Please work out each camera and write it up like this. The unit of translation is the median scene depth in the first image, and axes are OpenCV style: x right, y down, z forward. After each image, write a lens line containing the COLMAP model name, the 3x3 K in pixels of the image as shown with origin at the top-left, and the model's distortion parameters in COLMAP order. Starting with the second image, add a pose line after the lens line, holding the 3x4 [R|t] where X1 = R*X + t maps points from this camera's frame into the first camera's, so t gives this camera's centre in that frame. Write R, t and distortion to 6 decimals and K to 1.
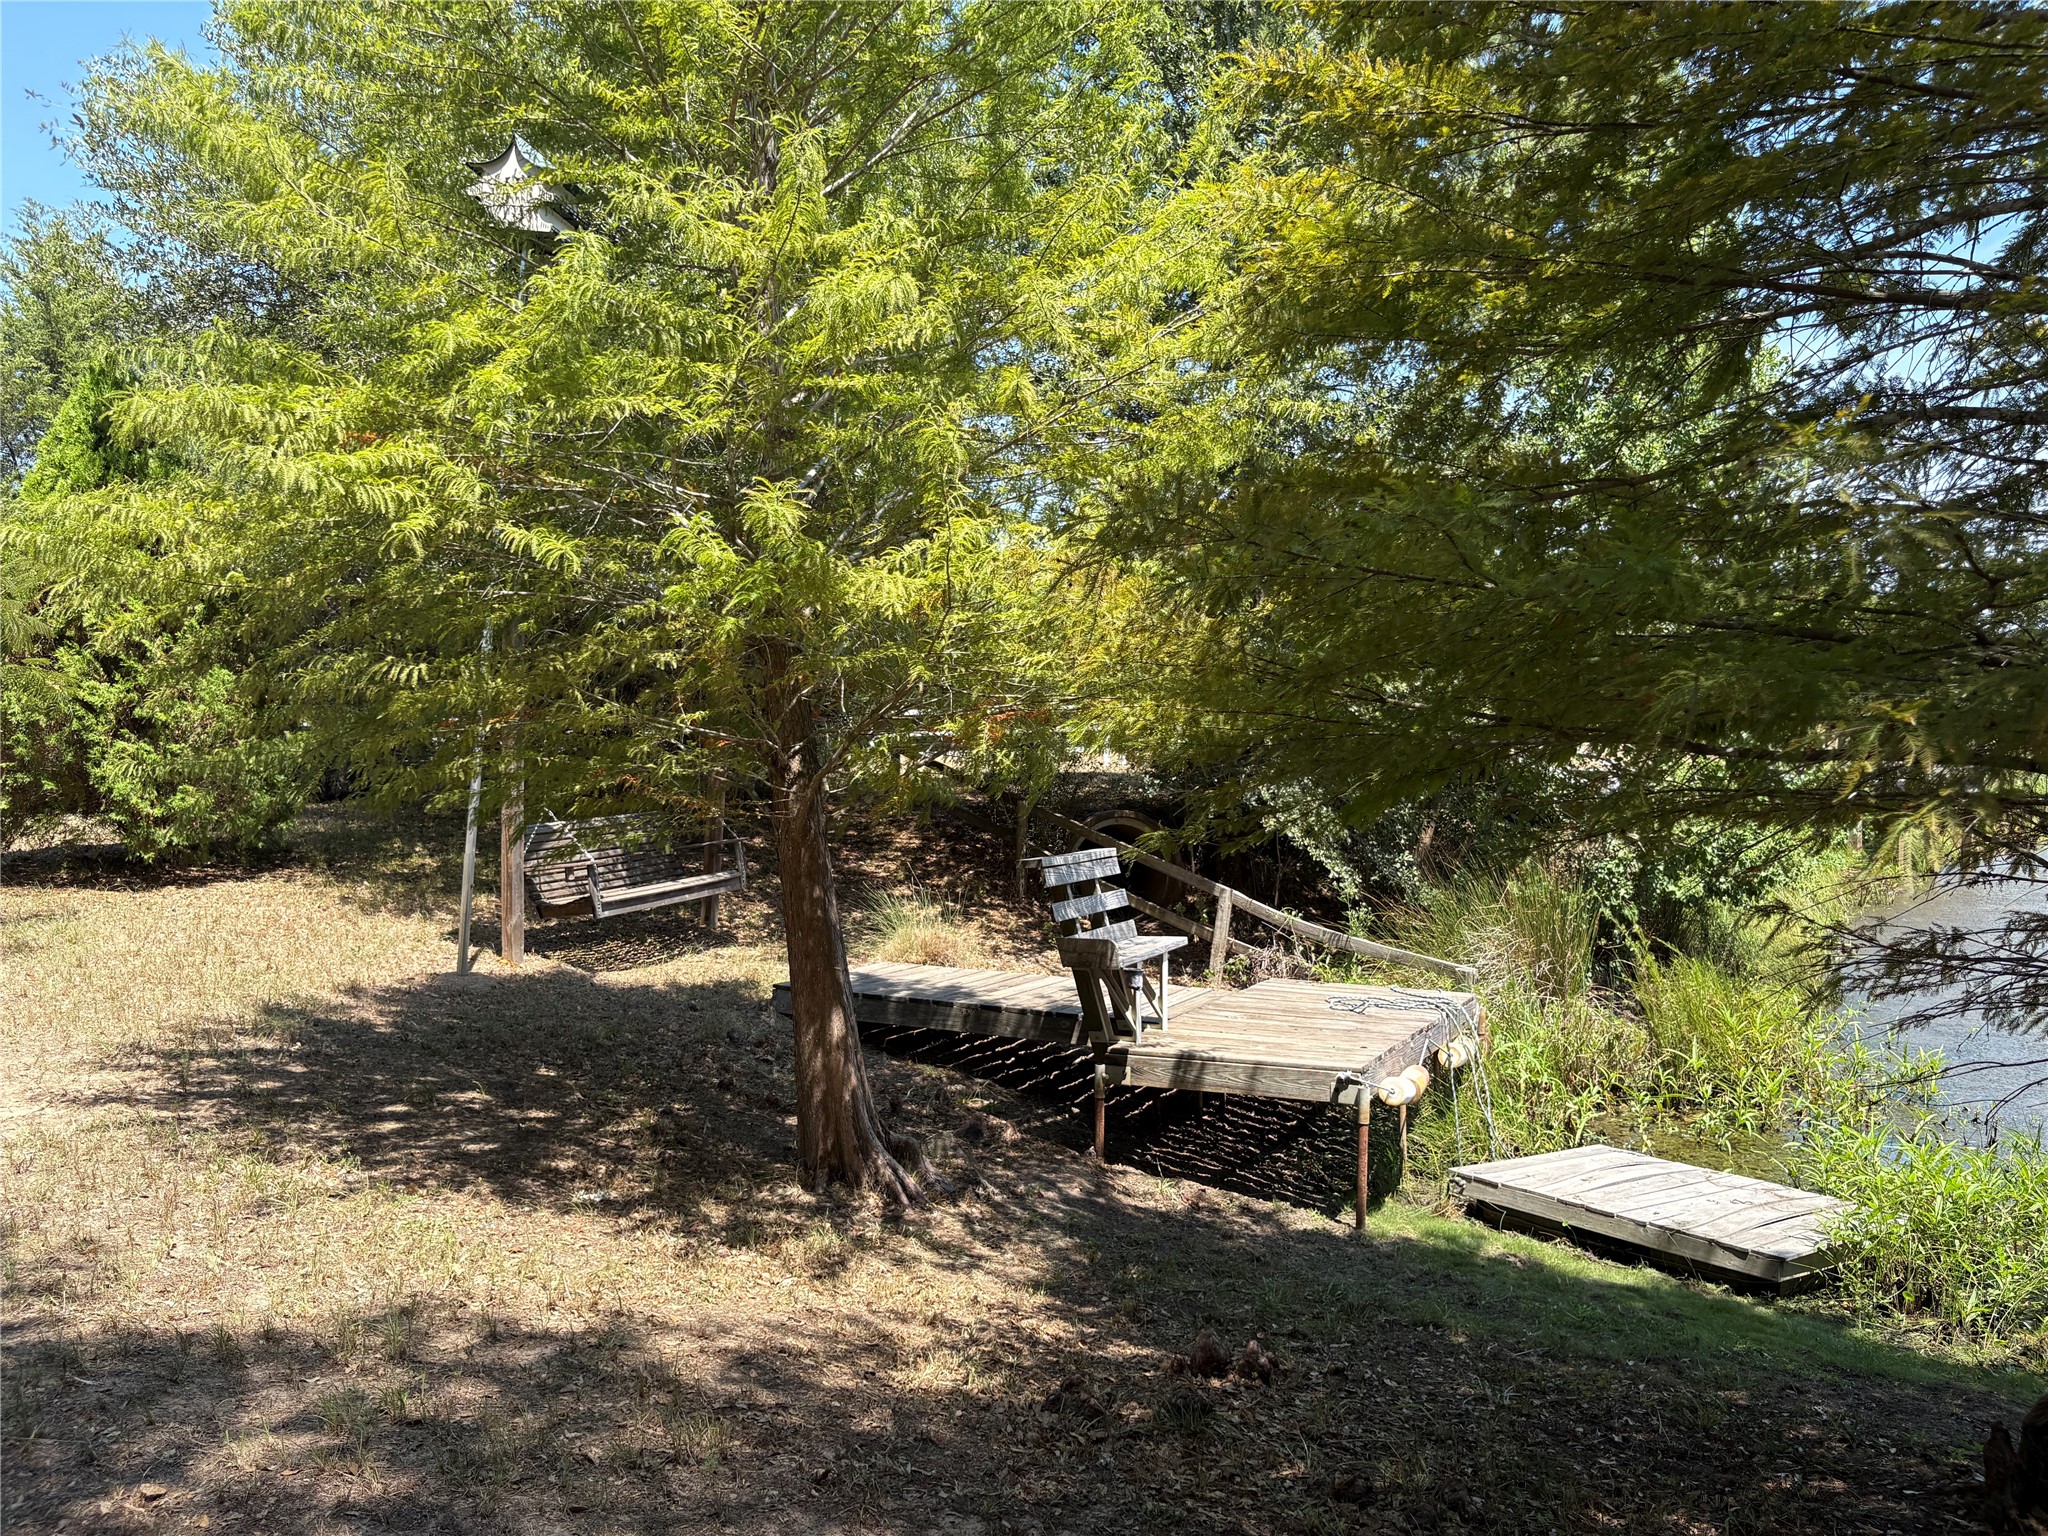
lens RADIAL K [[1562.2, 0, 1016.1], [0, 1562.2, 764.8], [0, 0, 1]] dist [0.003566, 0.003906]
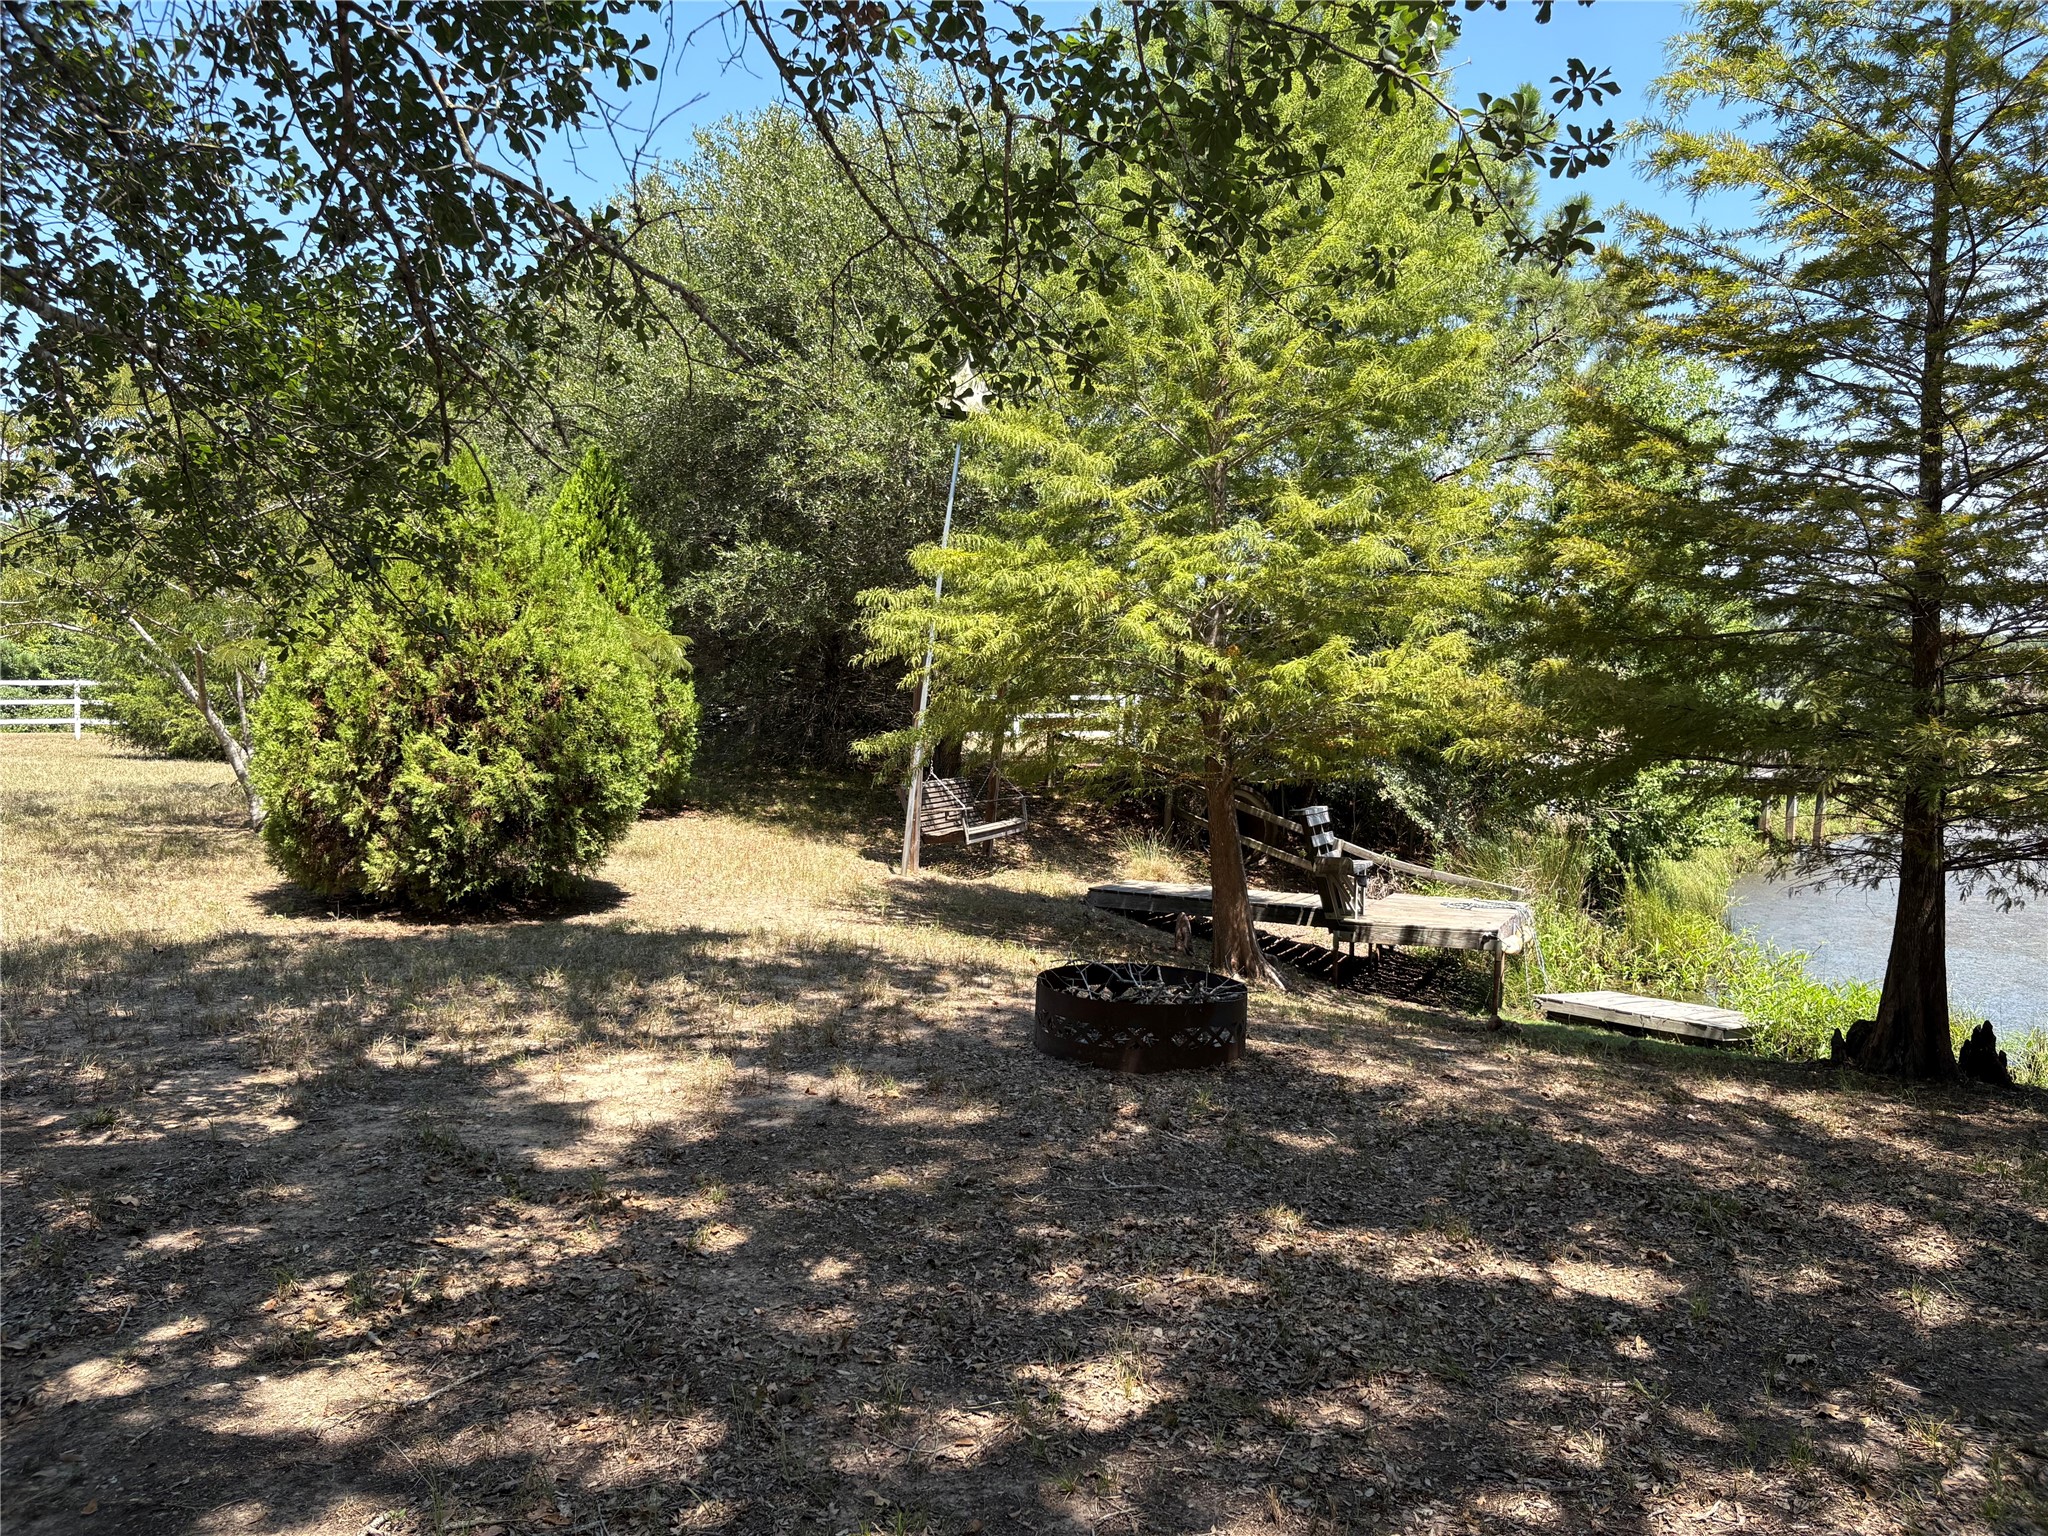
lens RADIAL K [[1563.5, 0, 1014.1], [0, 1563.5, 809.8], [0, 0, 1]] dist [0.014233, 0.011964]
pose [[0.996917, 0.025682, 0.074146, -0.335739], [-0.029100, 0.998545, 0.045397, -0.006717], [-0.072872, -0.047415, 0.996214, -0.529805]]
